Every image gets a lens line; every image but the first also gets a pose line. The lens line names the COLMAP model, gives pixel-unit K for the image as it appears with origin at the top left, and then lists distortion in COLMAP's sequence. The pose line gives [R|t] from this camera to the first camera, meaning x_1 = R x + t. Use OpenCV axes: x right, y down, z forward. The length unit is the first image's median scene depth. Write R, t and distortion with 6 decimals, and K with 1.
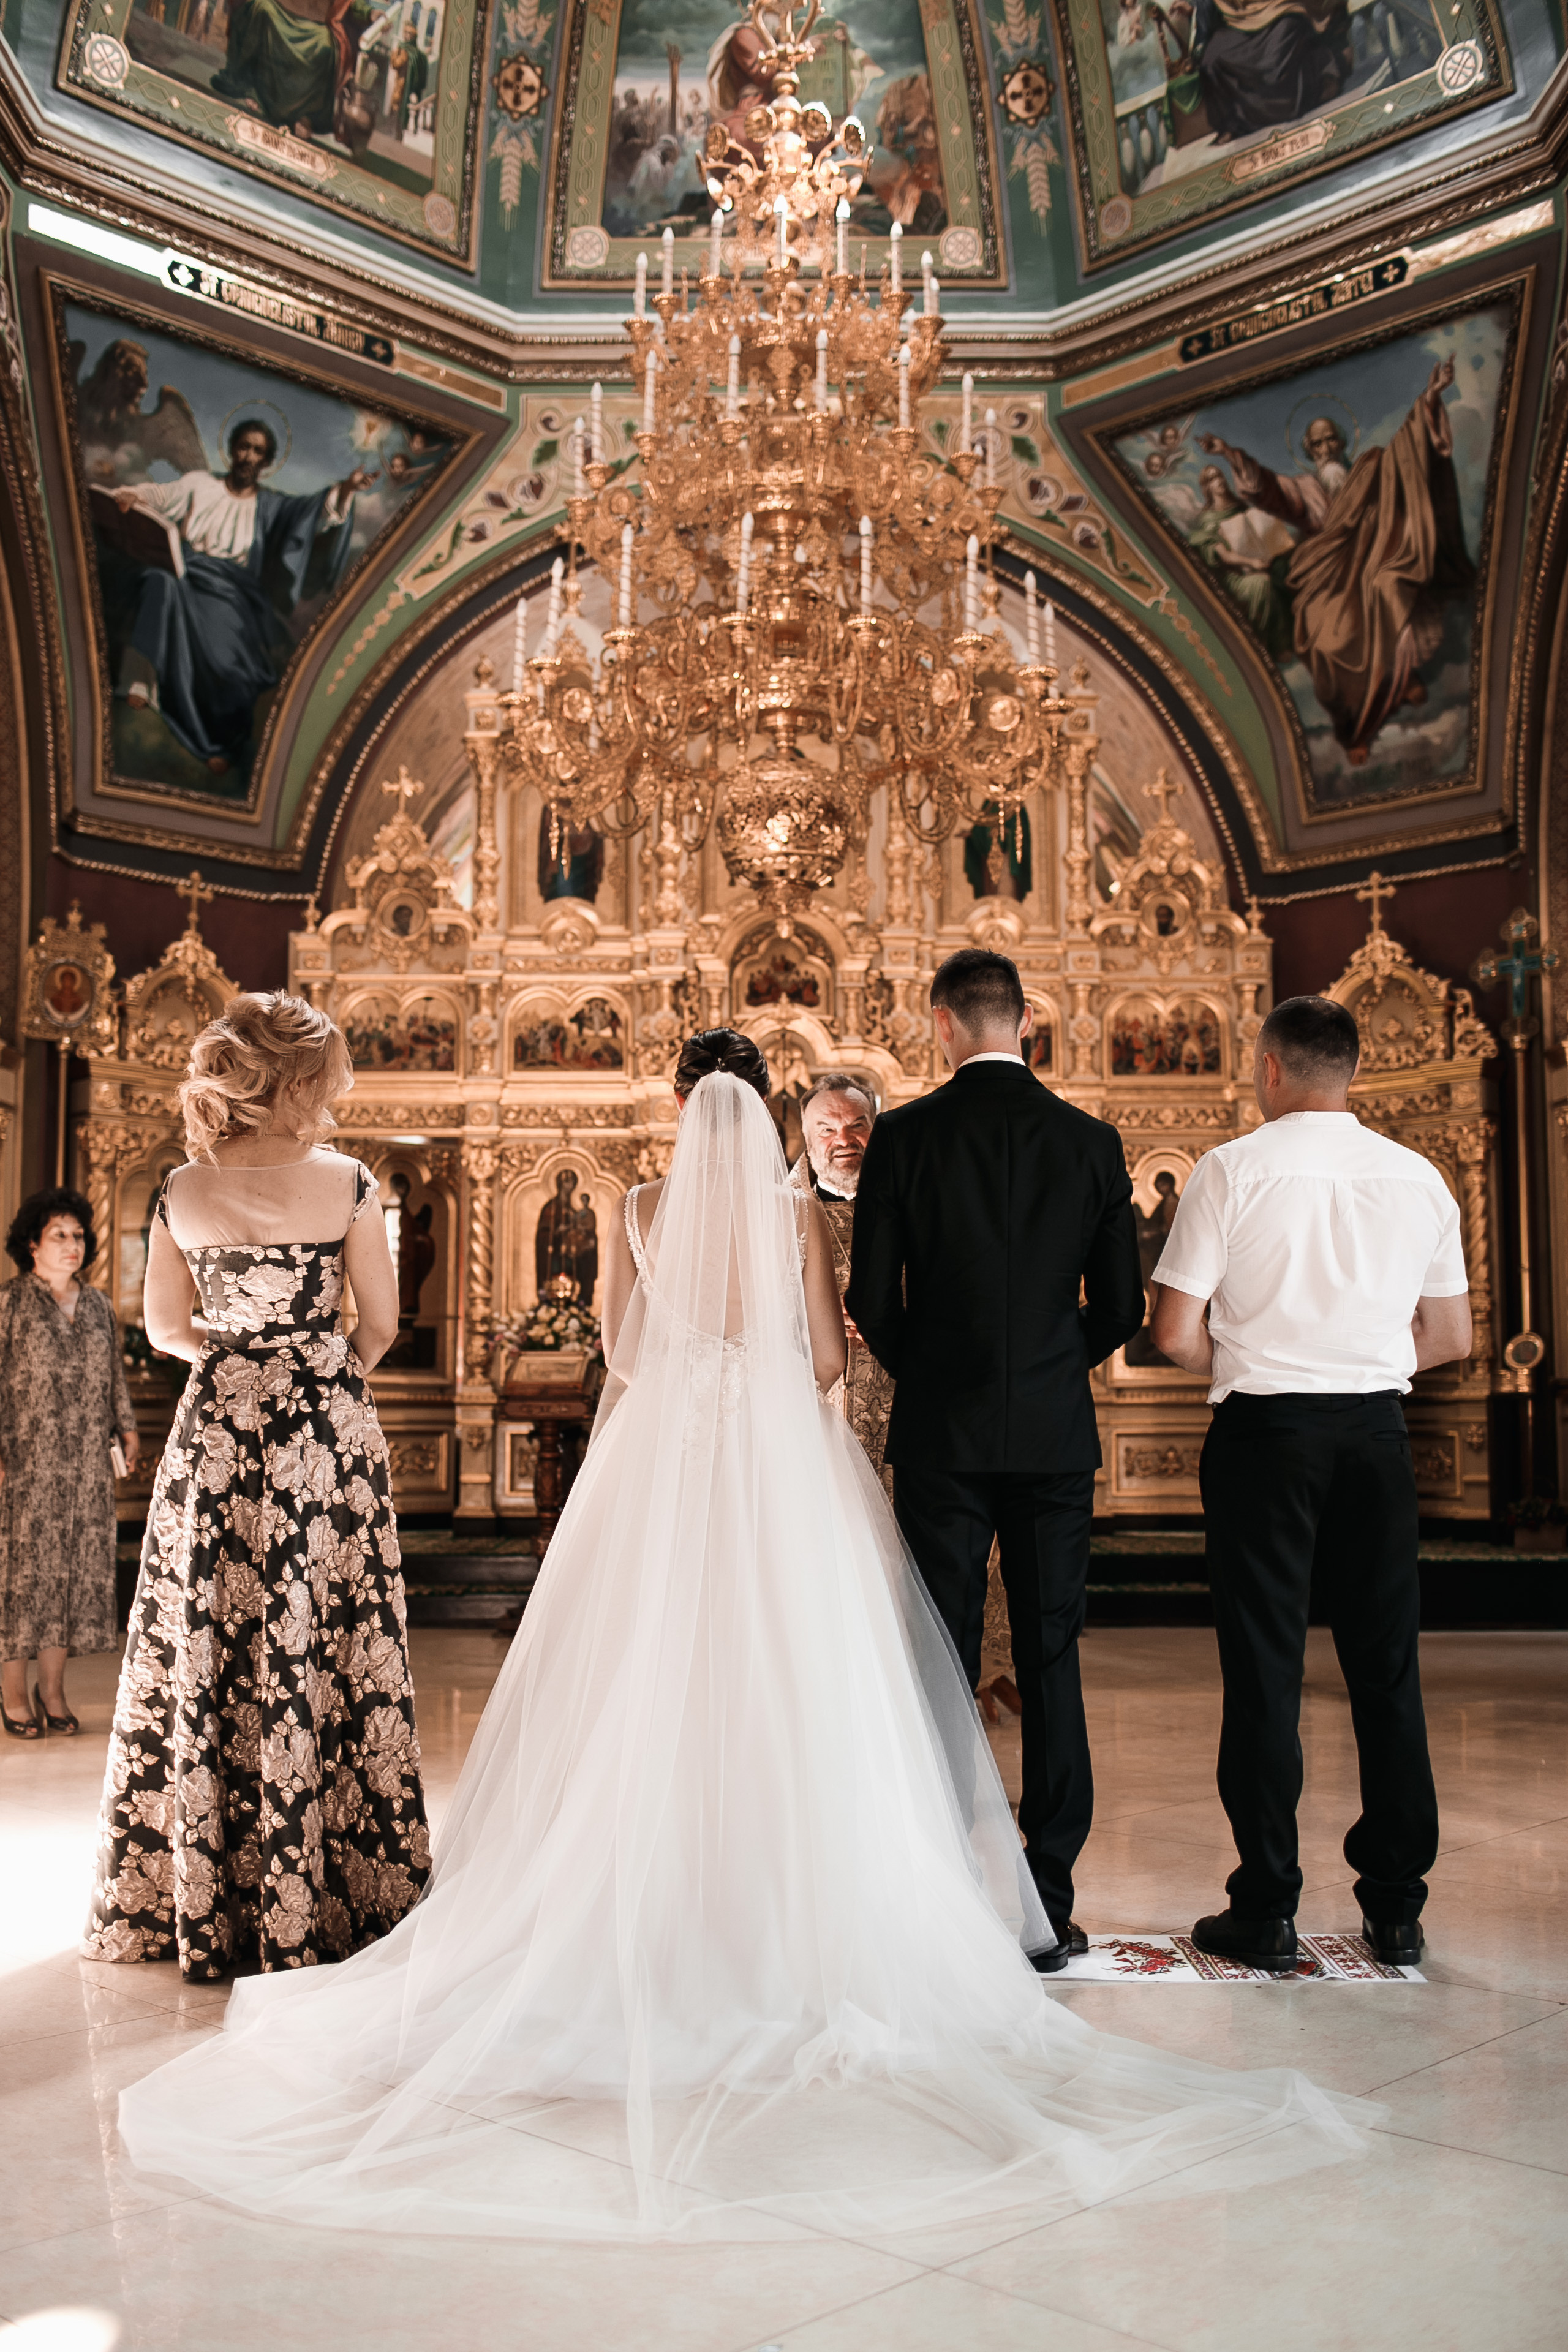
lens RADIAL K [[2334.8, 0, 758.0], [0, 2334.8, 1205.5], [0, 0, 1]] dist [-0.087917, 0.101042]
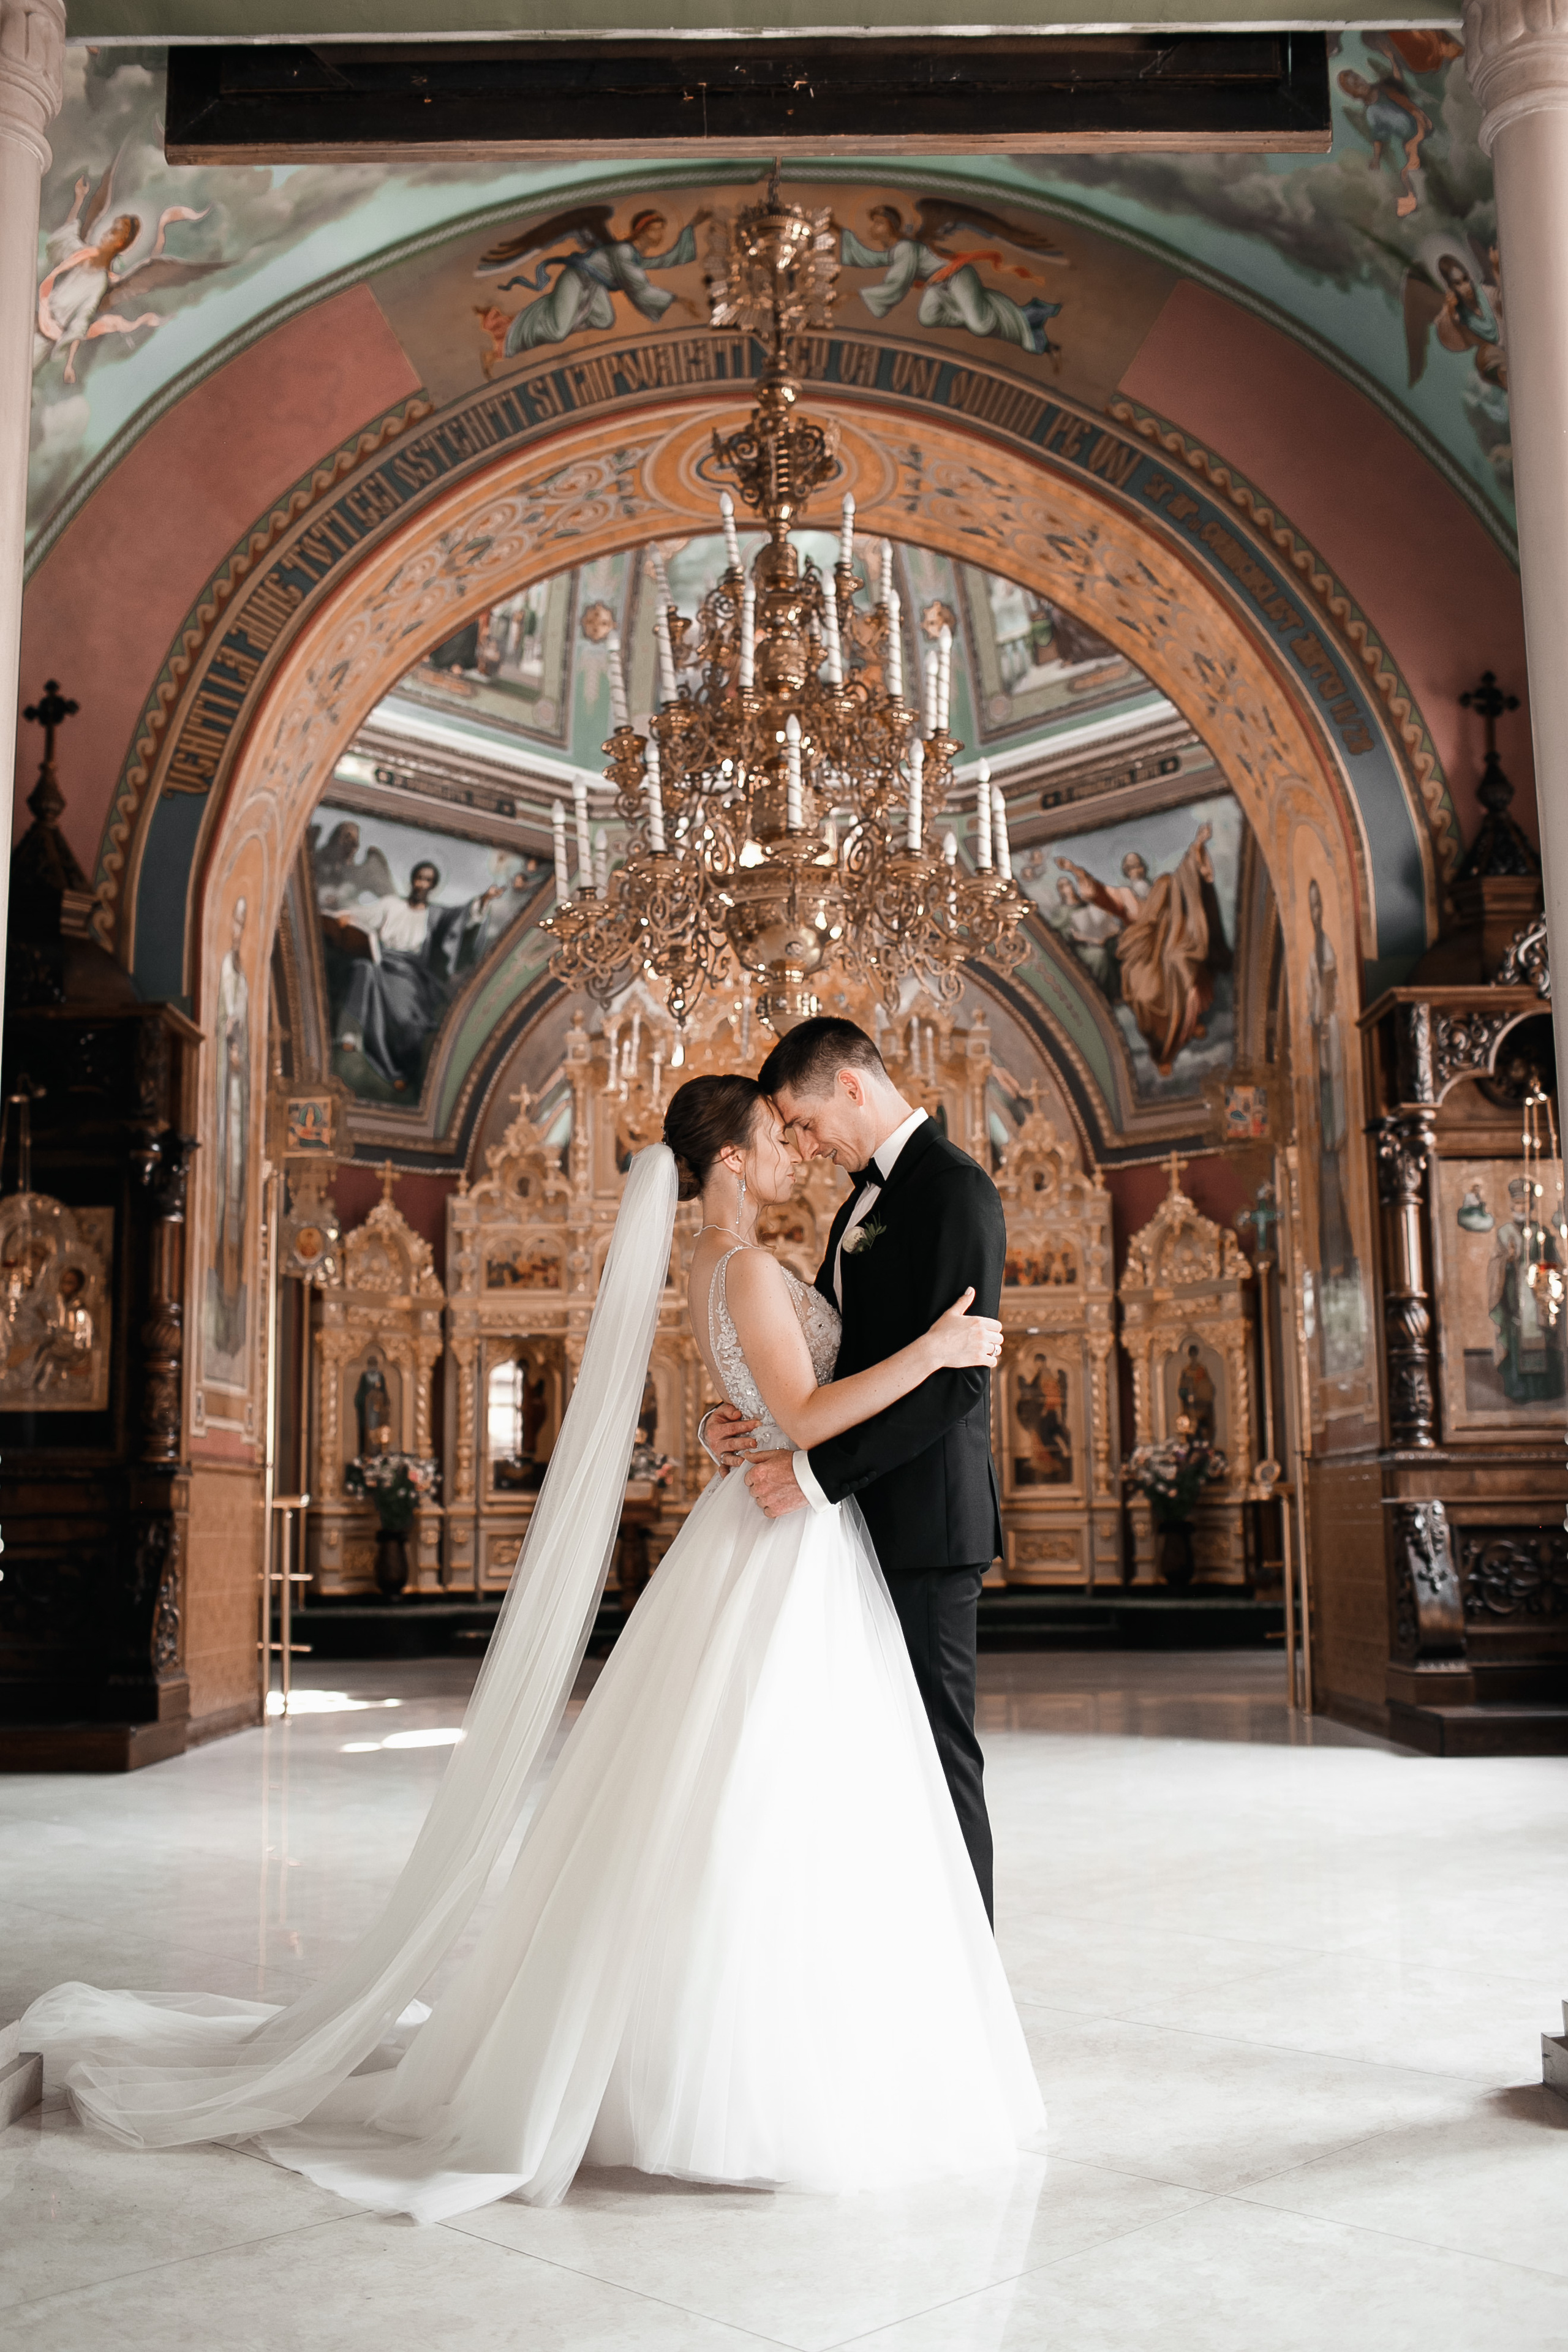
lens RADIAL K [[2274.5, 0, 784.0], [0, 2274.5, 1176.0], [0, 0, 1]] dist [-0.094610, 0.024667]
pose [[0.999936, -0.010924, -0.002909, 0.017745], [0.010729, 0.998114, -0.060435, -0.041311], [0.003564, 0.060400, 0.998168, -0.457181]]
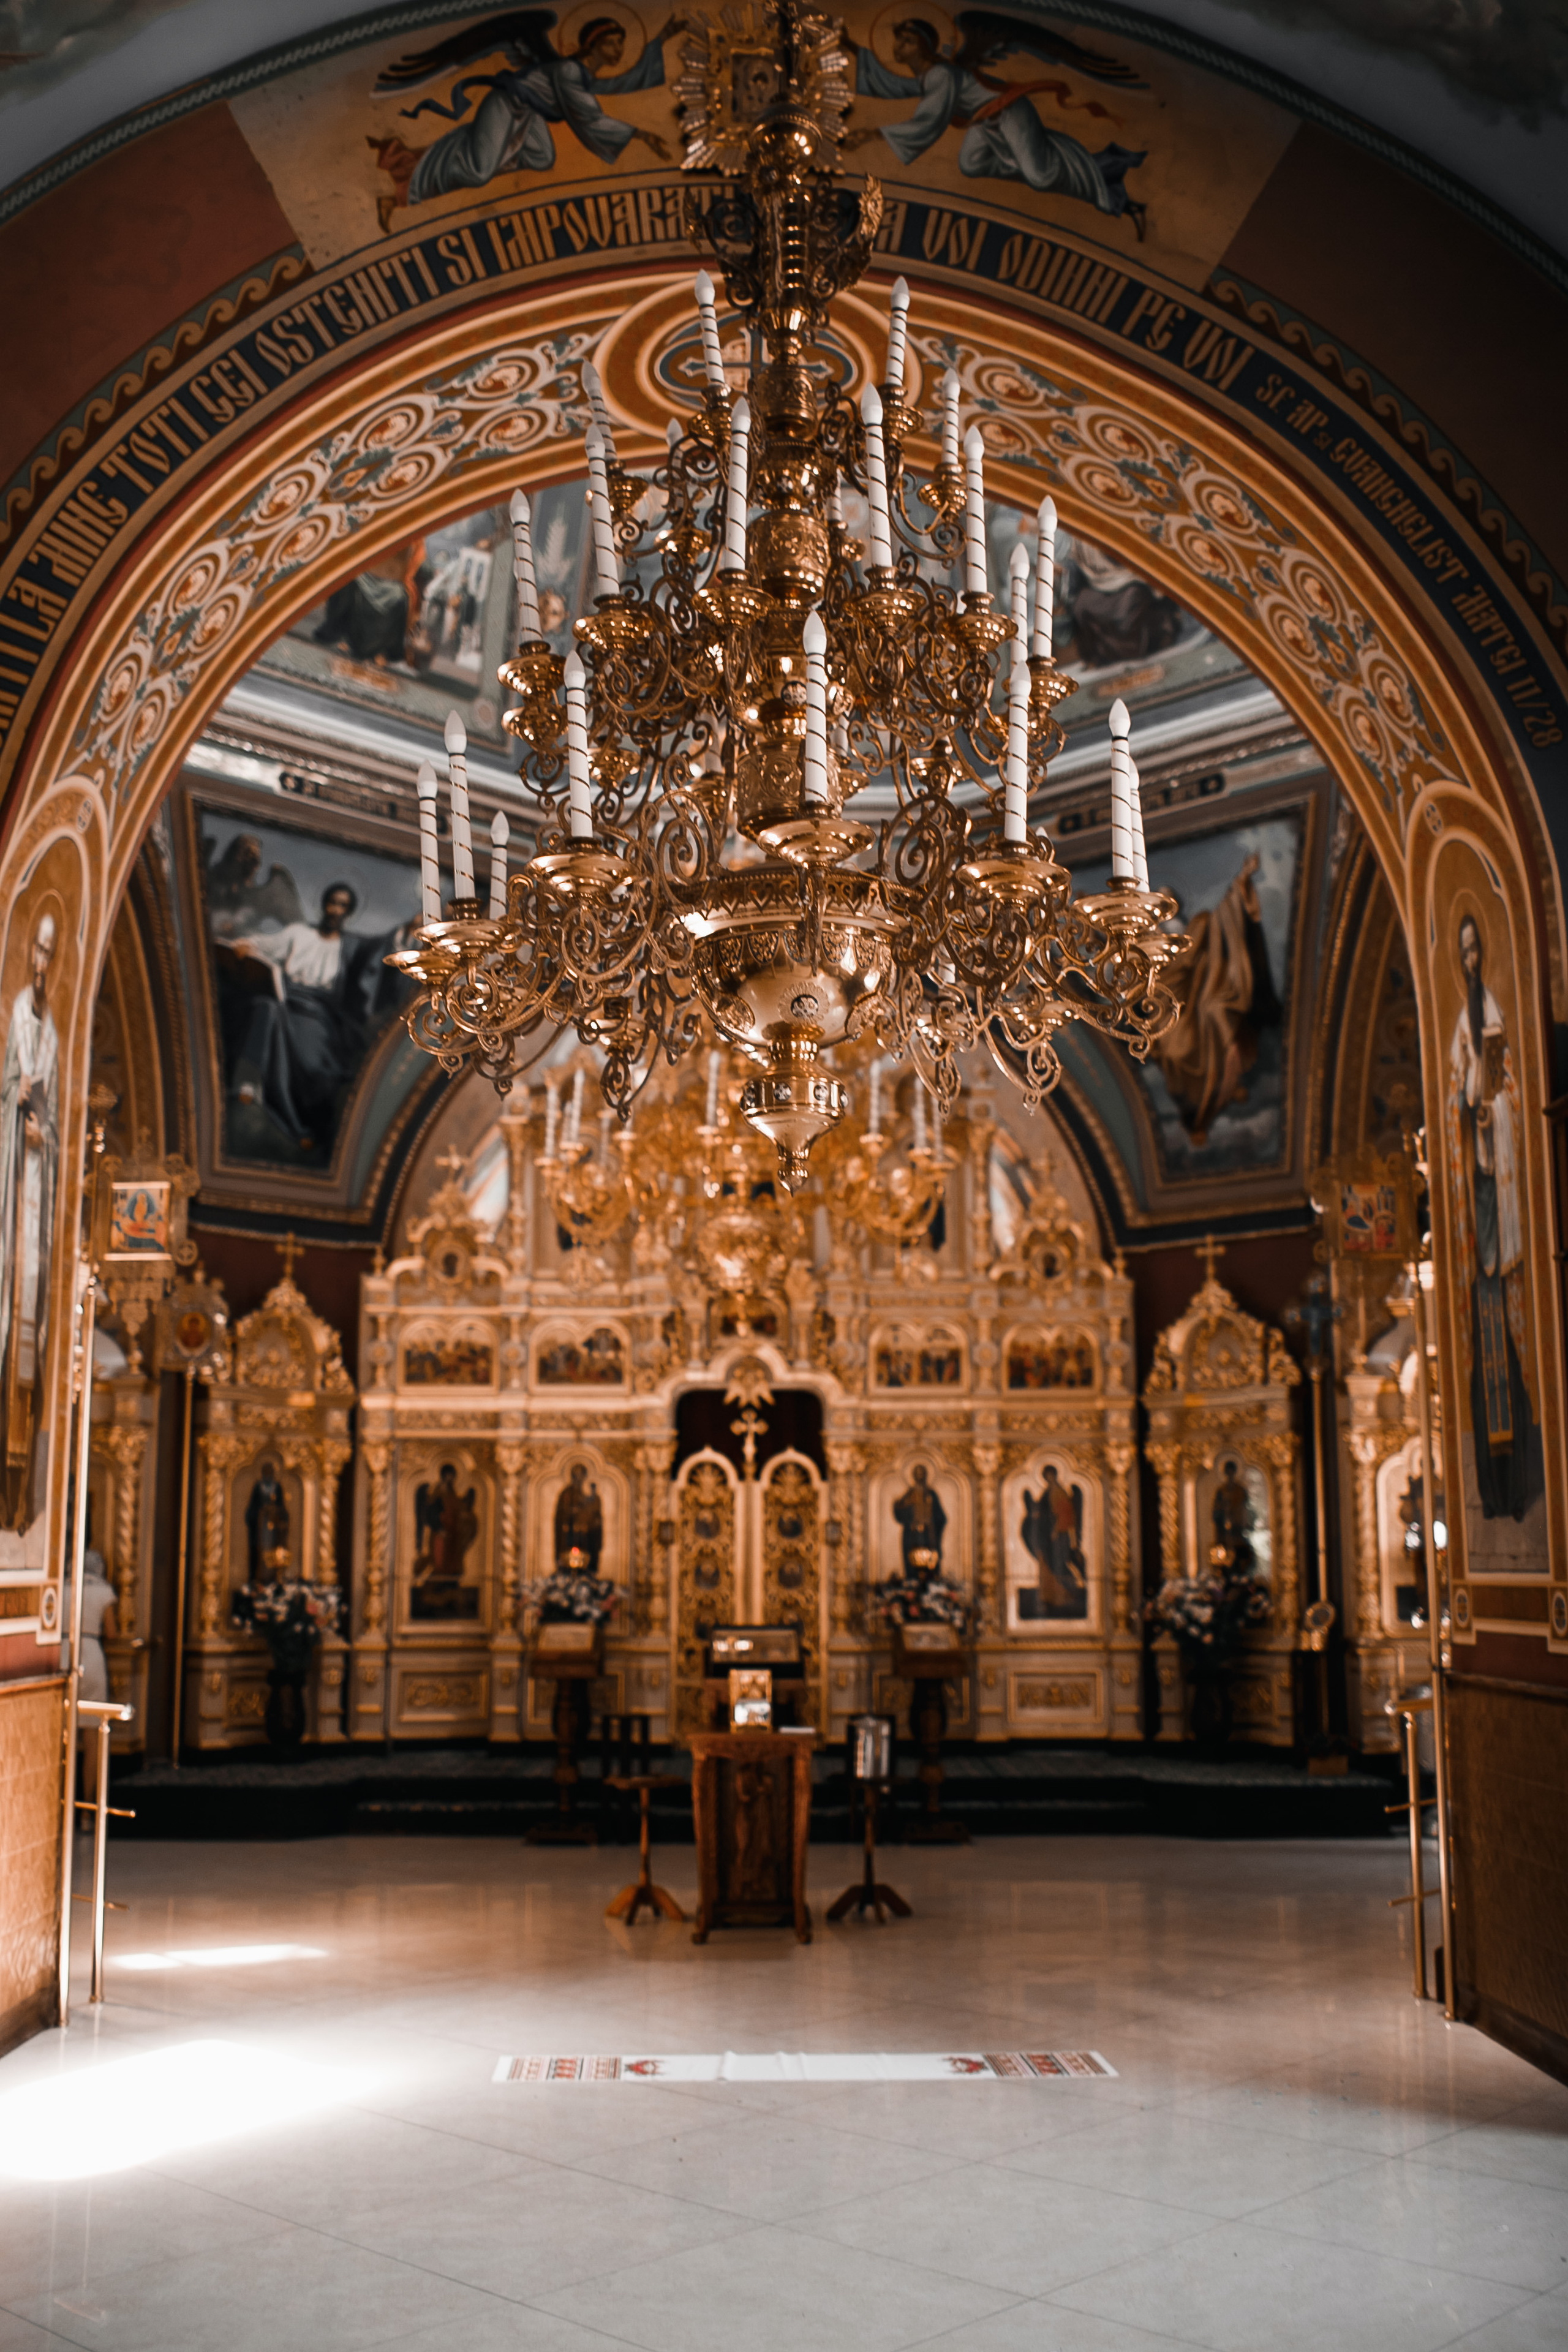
lens RADIAL K [[2274.5, 0, 784.0], [0, 2274.5, 1176.0], [0, 0, 1]] dist [-0.094610, 0.024667]
pose [[0.999887, 0.002281, 0.014833, 0.011225], [-0.001134, 0.997040, -0.076883, -0.077876], [-0.014965, 0.076857, 0.996930, -0.248342]]
